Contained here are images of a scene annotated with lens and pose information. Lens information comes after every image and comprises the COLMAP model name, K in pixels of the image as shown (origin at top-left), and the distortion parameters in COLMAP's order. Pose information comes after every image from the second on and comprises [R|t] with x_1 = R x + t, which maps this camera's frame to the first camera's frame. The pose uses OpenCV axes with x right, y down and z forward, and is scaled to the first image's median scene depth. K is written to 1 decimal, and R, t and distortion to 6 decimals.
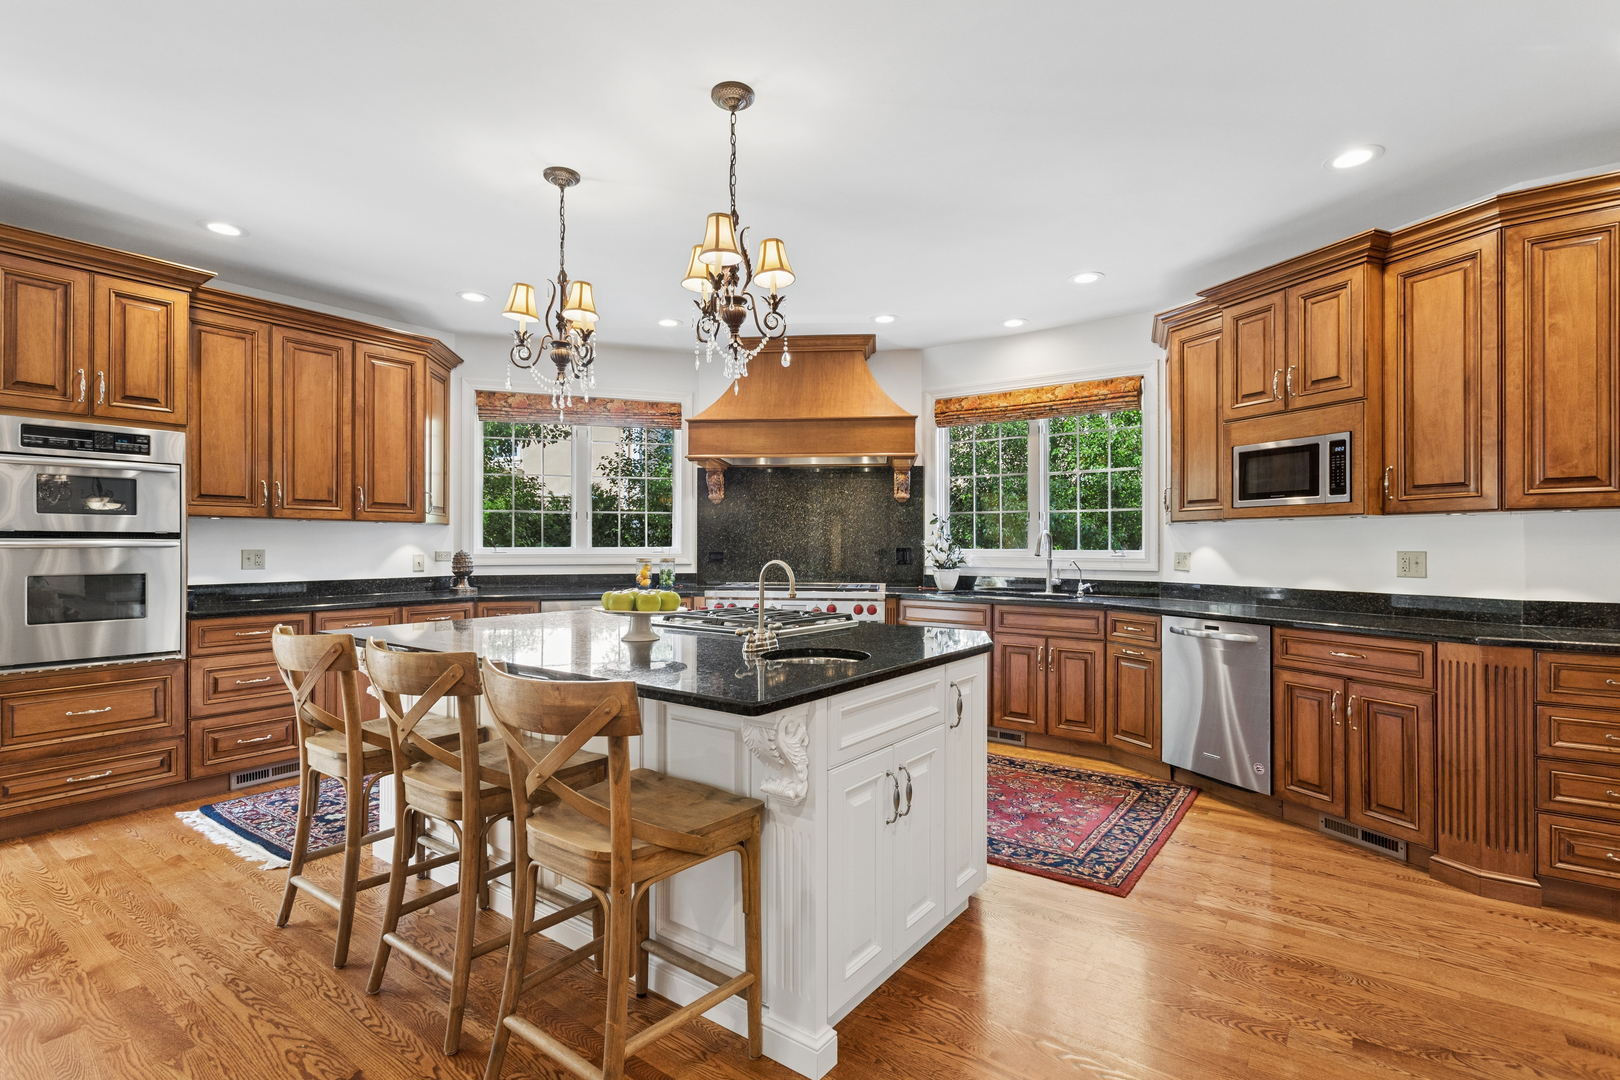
lens RADIAL K [[780.8, 0, 809.6], [0, 780.8, 542.1], [0, 0, 1]] dist [-0.001803, -0.000352]
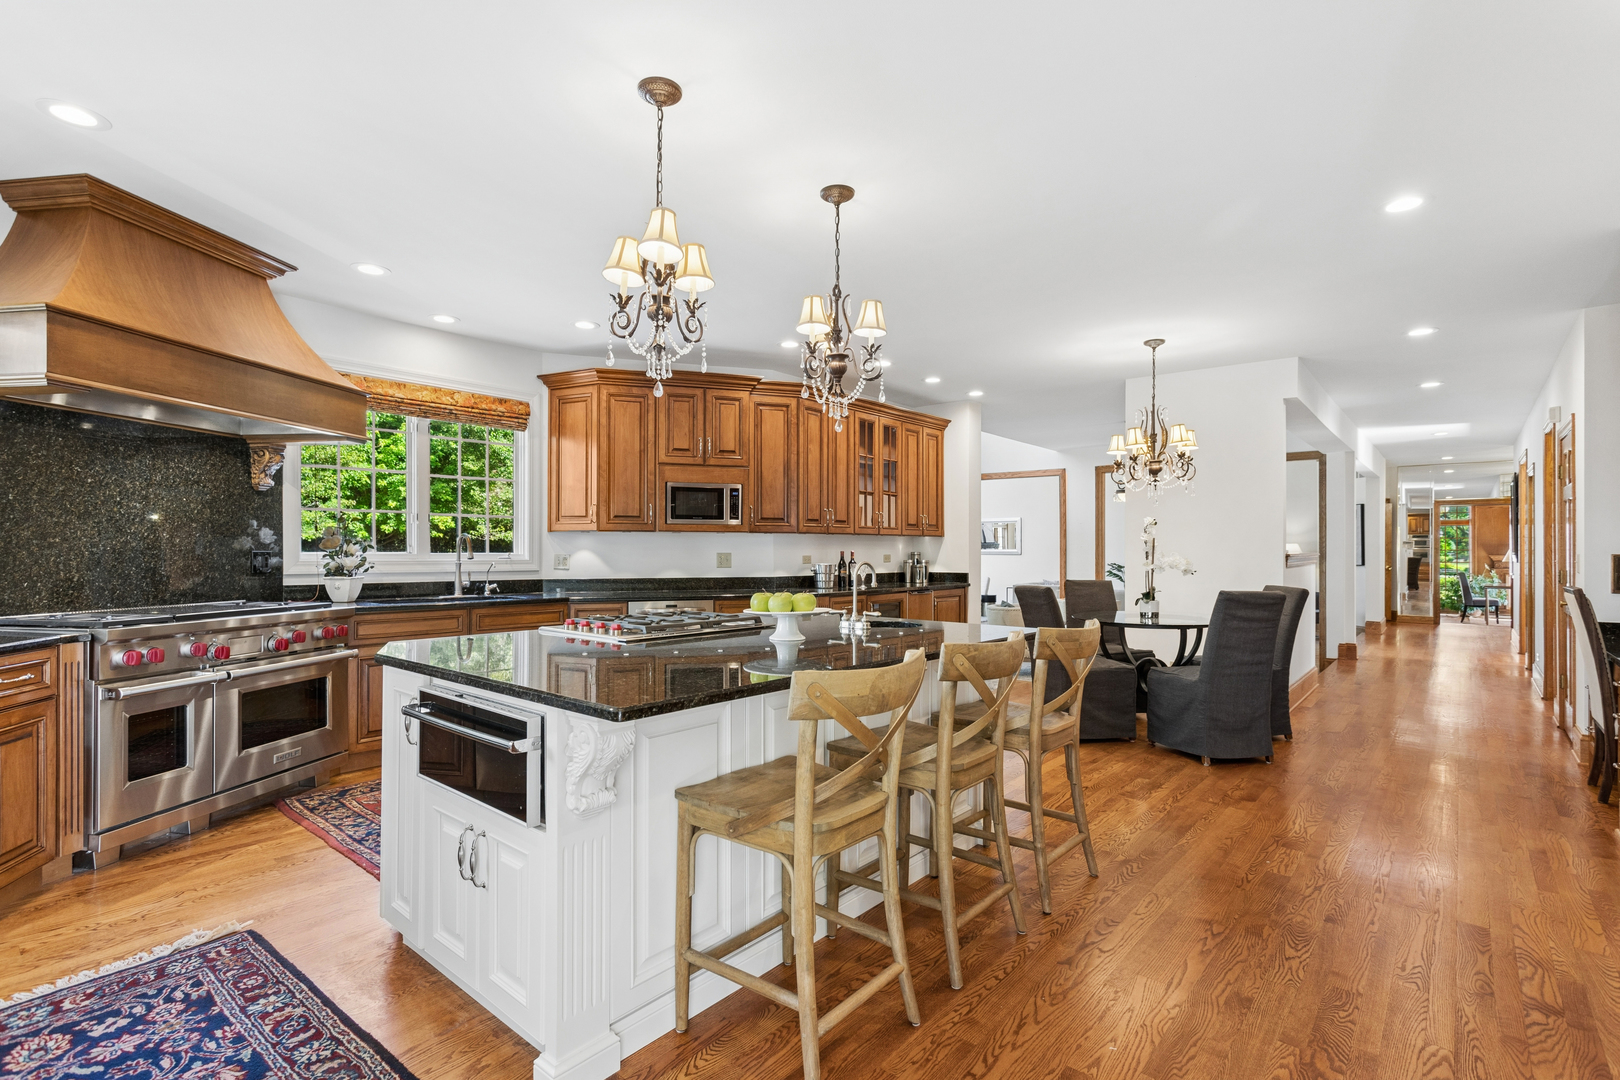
lens RADIAL K [[780.8, 0, 809.8], [0, 780.8, 544.5], [0, 0, 1]] dist [-0.001803, -0.000352]
pose [[0.041979, 0.005845, 0.999101, -0.715152], [-0.007883, 0.999954, -0.005518, 0.001062], [-0.999087, -0.007645, 0.042024, 0.525908]]
